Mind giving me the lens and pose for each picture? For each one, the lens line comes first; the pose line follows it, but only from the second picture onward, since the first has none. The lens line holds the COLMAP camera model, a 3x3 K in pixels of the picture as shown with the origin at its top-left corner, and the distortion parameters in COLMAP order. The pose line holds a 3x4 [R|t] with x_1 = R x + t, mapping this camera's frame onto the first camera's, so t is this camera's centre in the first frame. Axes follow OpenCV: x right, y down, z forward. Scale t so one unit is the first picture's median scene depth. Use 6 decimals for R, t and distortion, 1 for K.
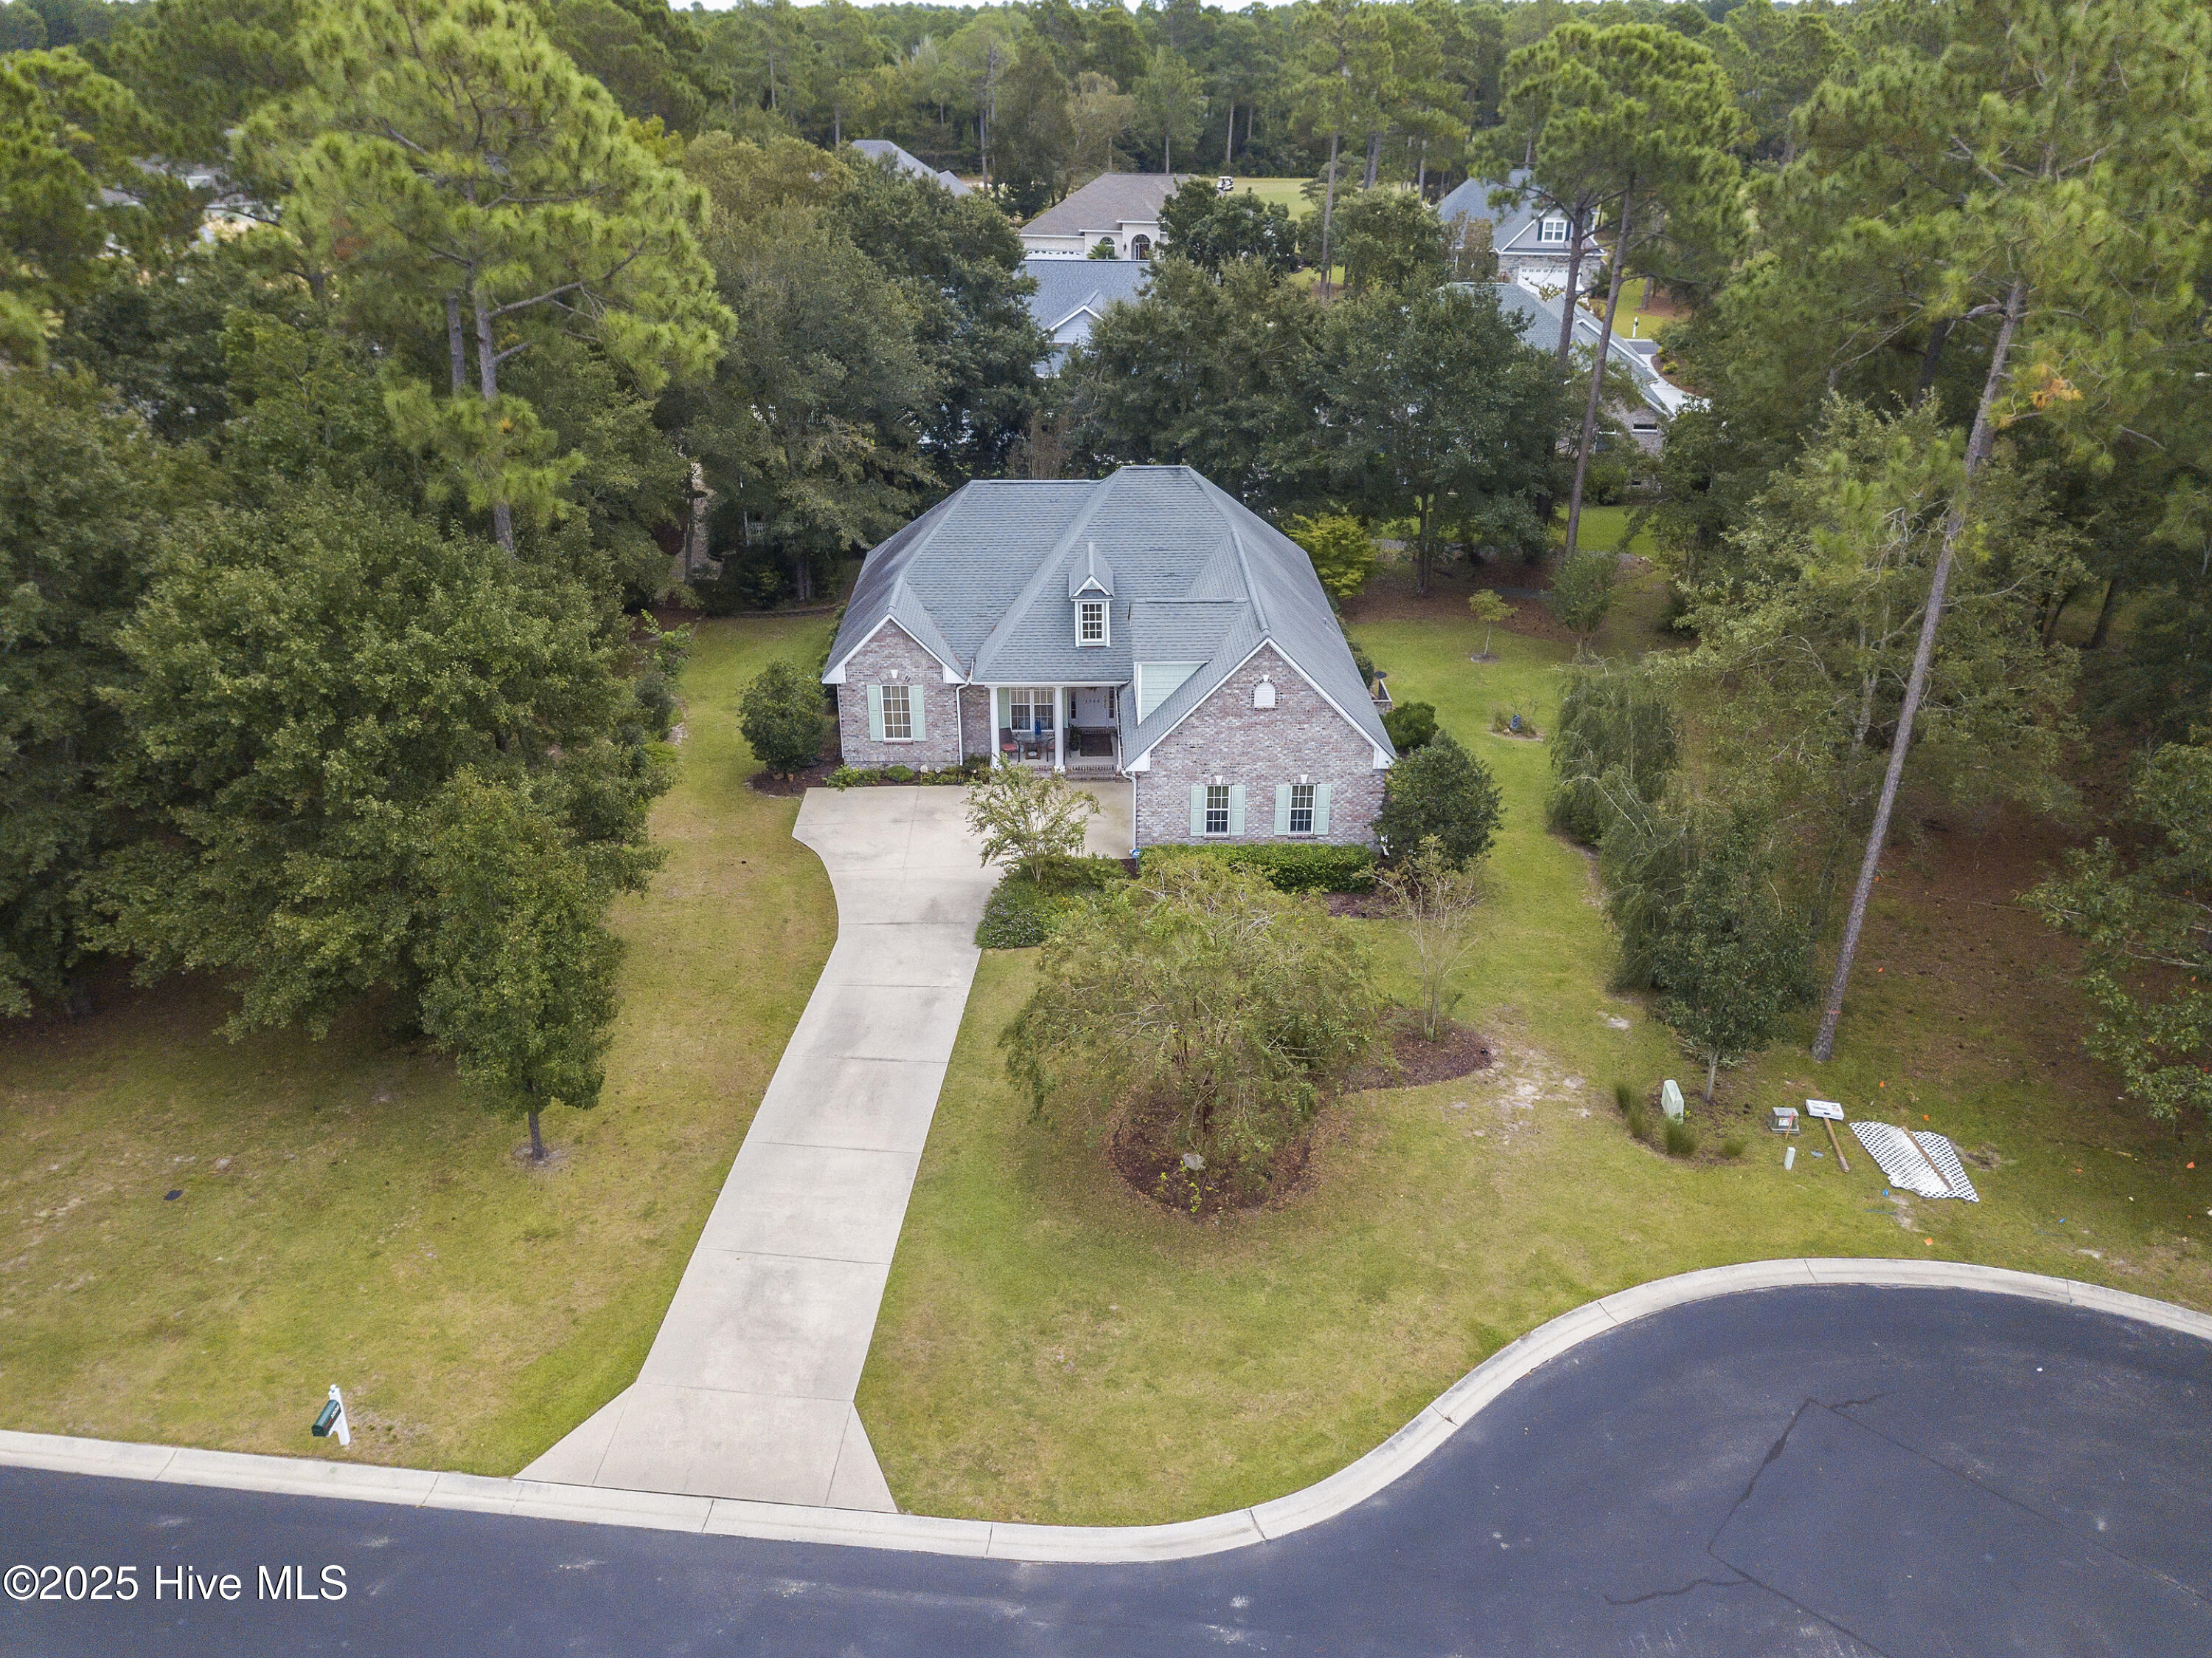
lens RADIAL K [[1677.8, 0, 1106.0], [0, 1677.8, 829.0], [0, 0, 1]] dist [0.075870, -0.065182]
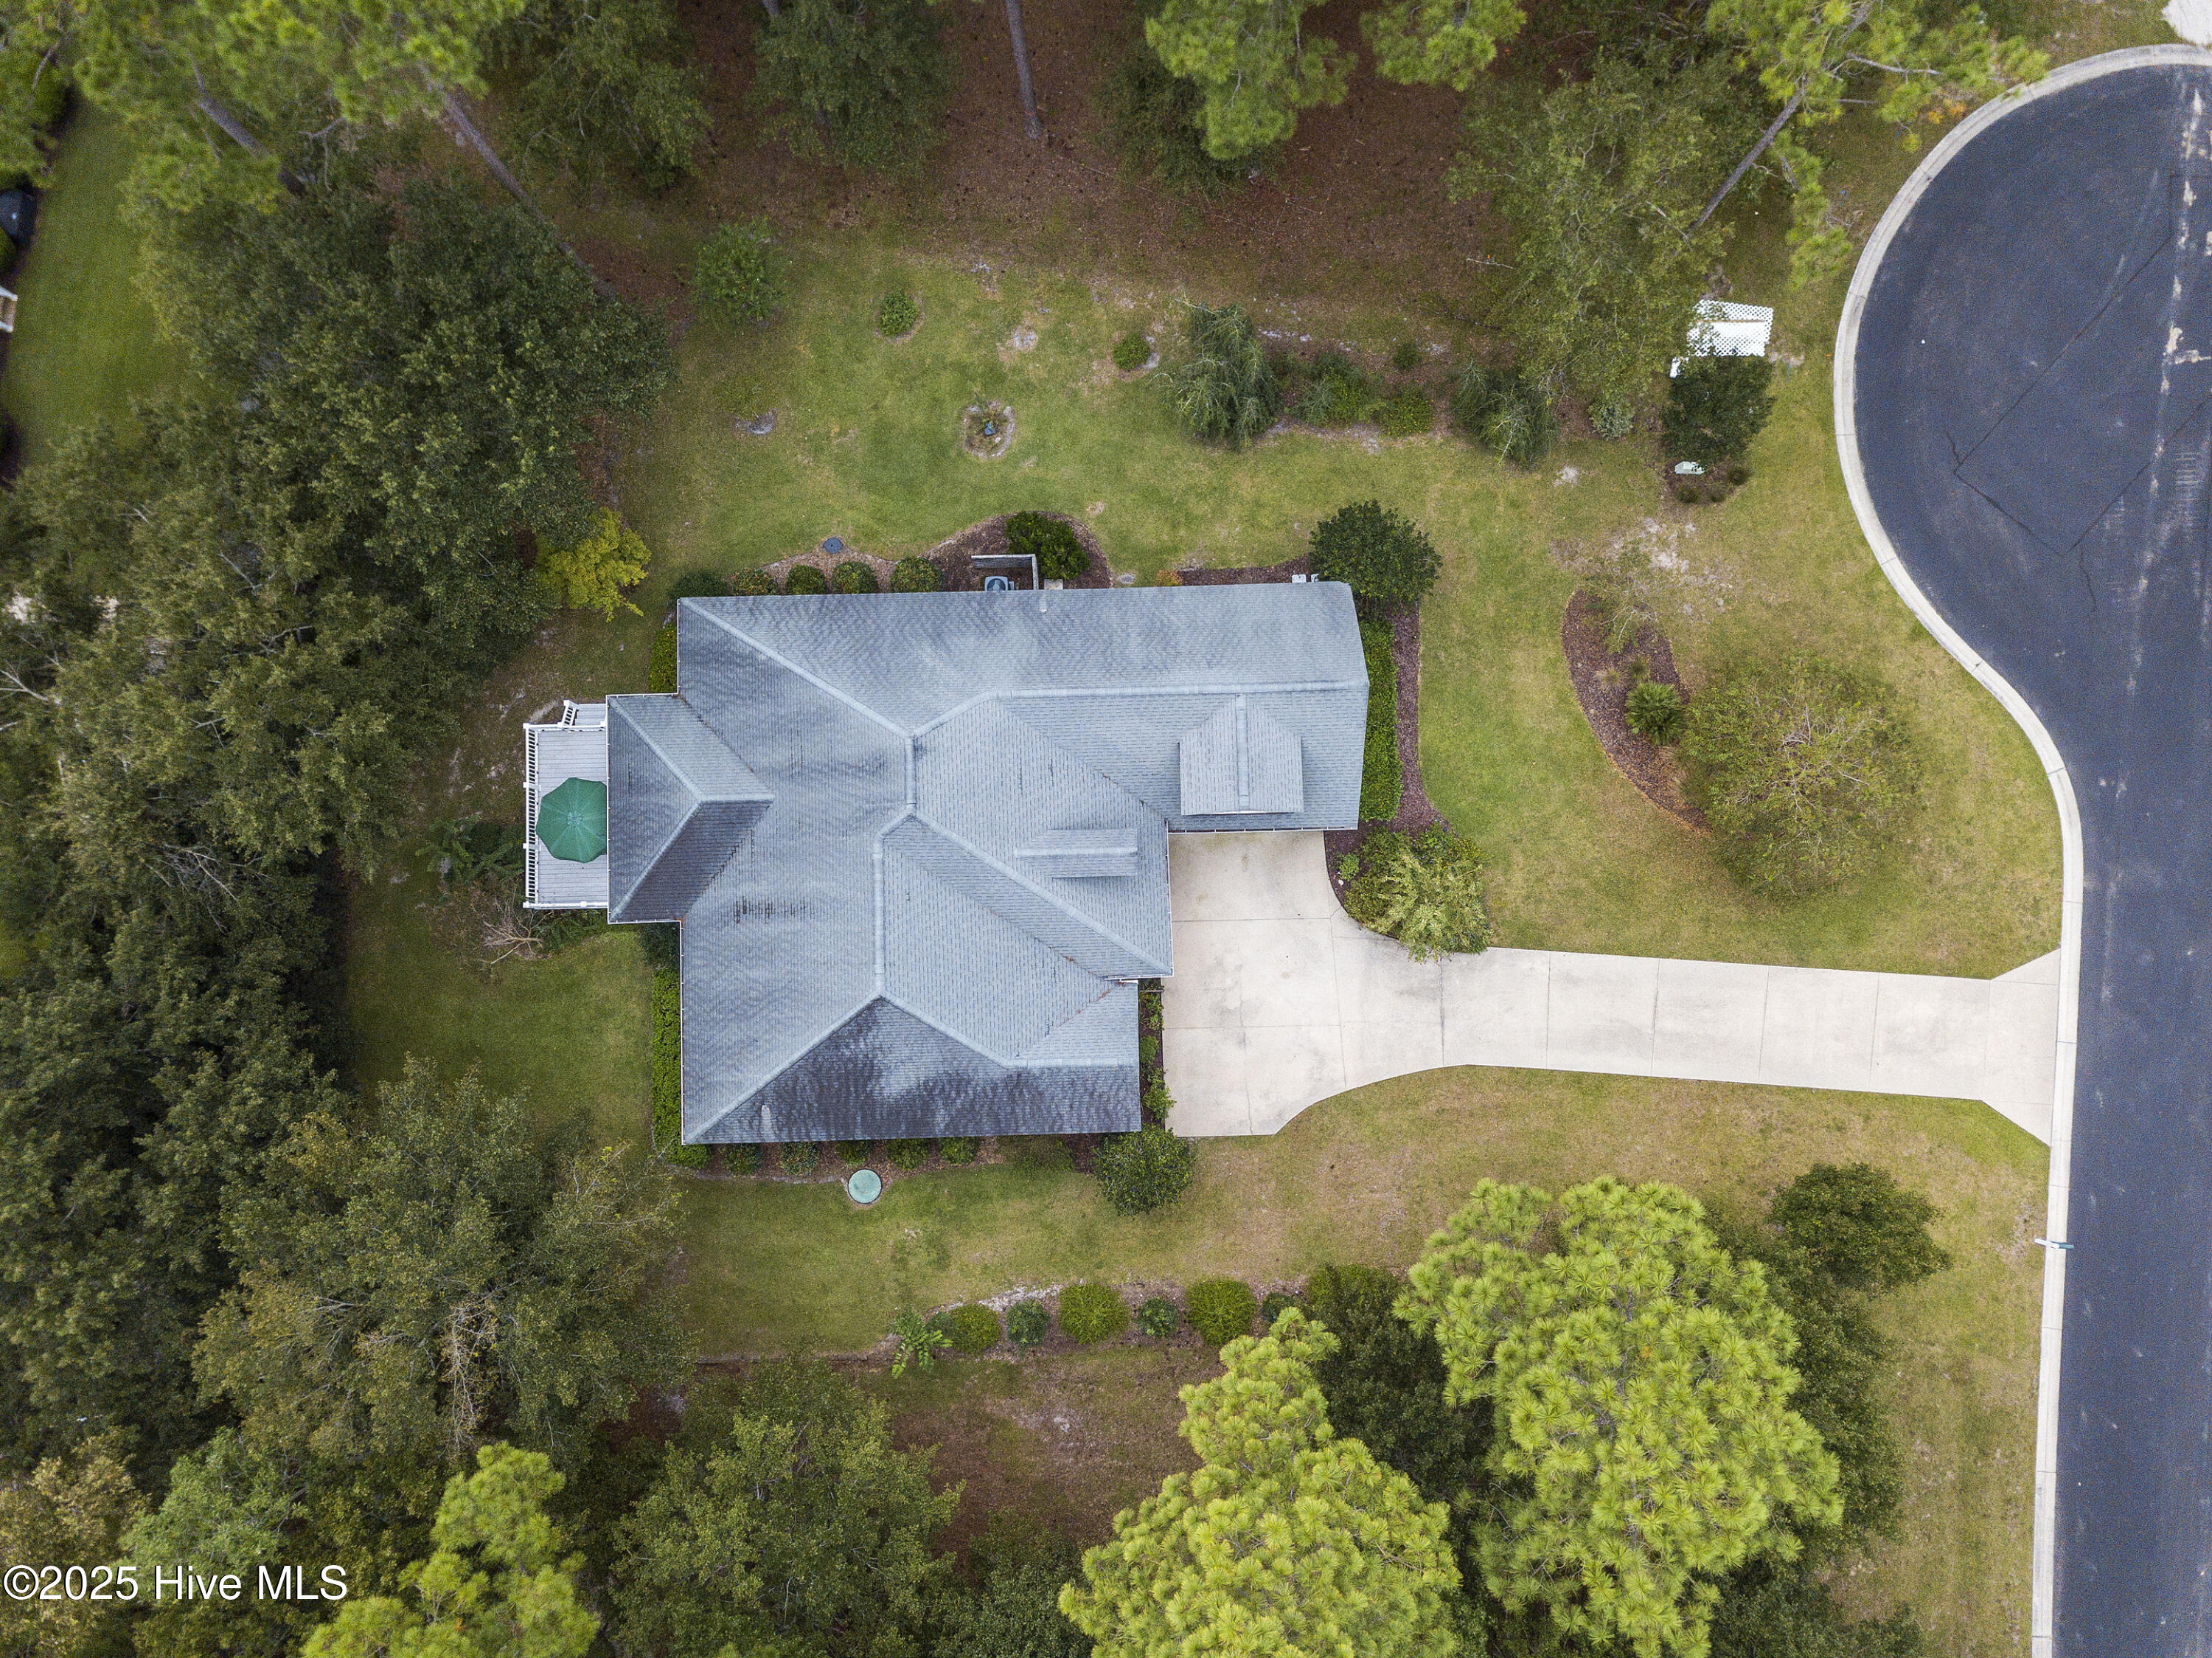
lens RADIAL K [[1677.8, 0, 1106.0], [0, 1677.8, 829.0], [0, 0, 1]] dist [0.075870, -0.065182]
pose [[-0.004232, -0.998249, 0.058998, -0.057228], [0.435545, 0.051268, 0.898706, -1.140785], [-0.900157, 0.029499, 0.434565, 0.675729]]
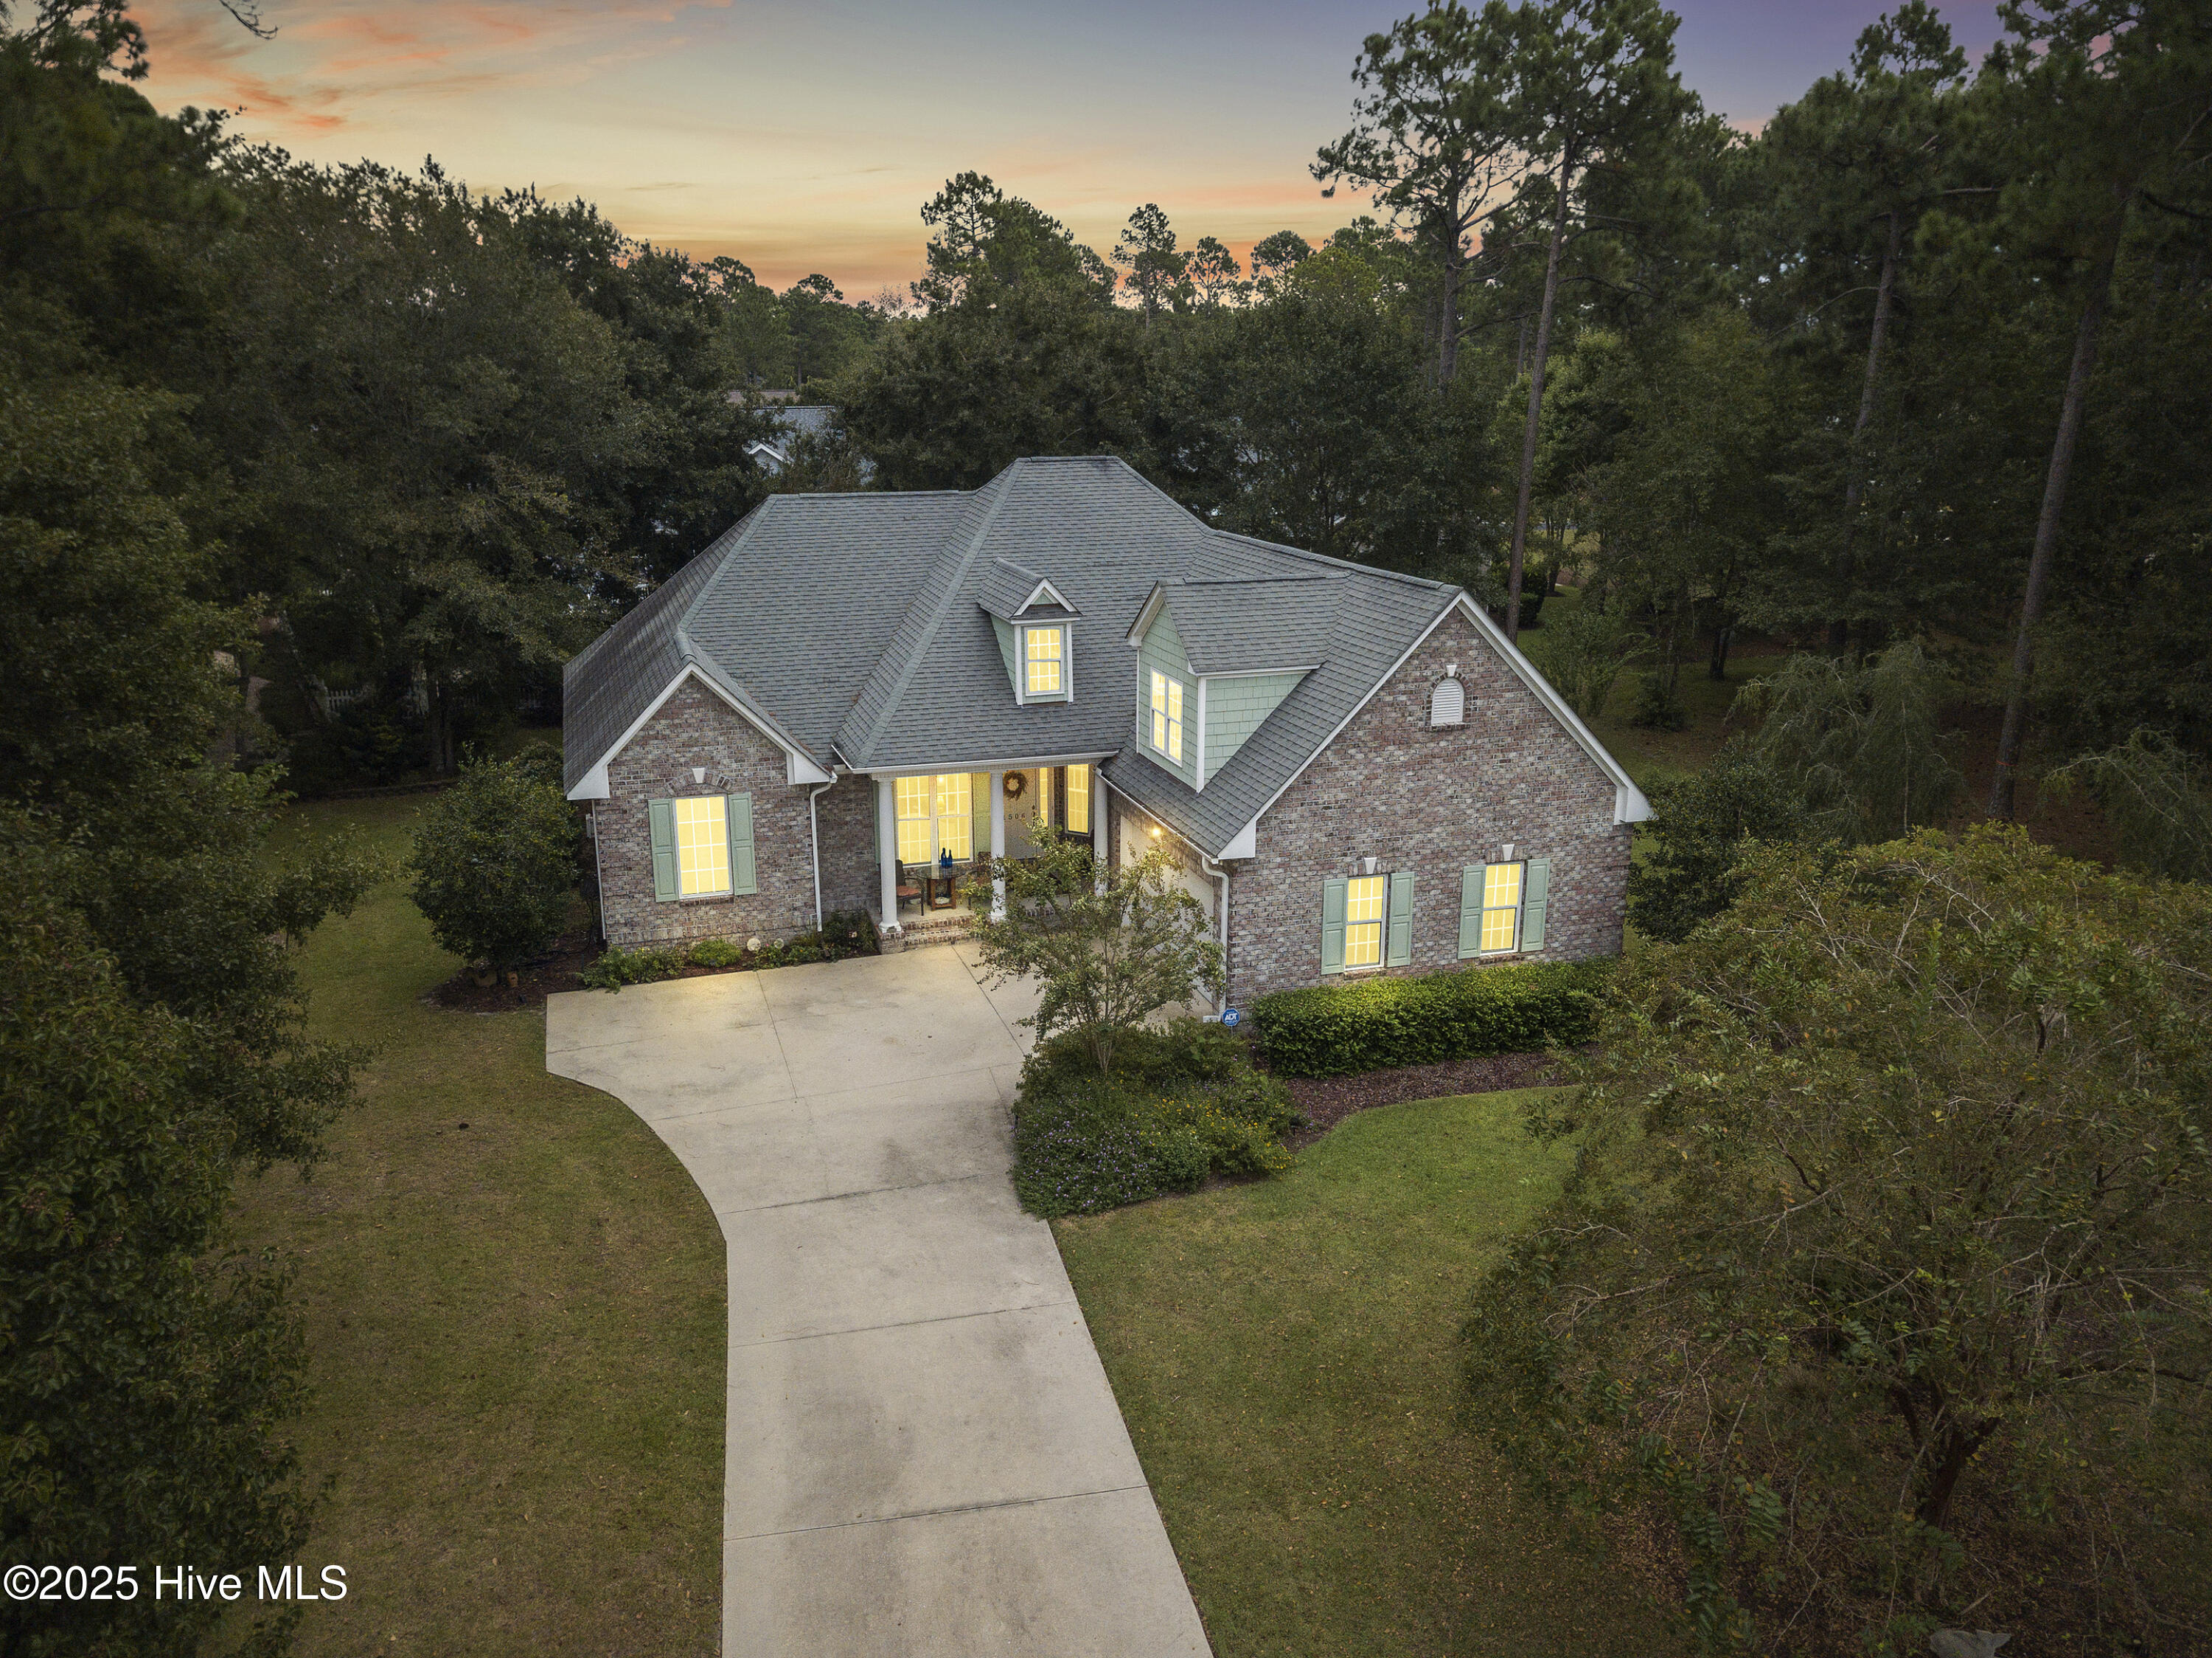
lens RADIAL K [[1669.1, 0, 1116.2], [0, 1669.1, 863.1], [0, 0, 1]] dist [-0.008447, -0.004434]
pose [[0.959496, -0.079199, 0.270362, -0.168017], [0.122237, 0.981667, -0.146244, 0.041669], [-0.253823, 0.173369, 0.951586, 0.503399]]
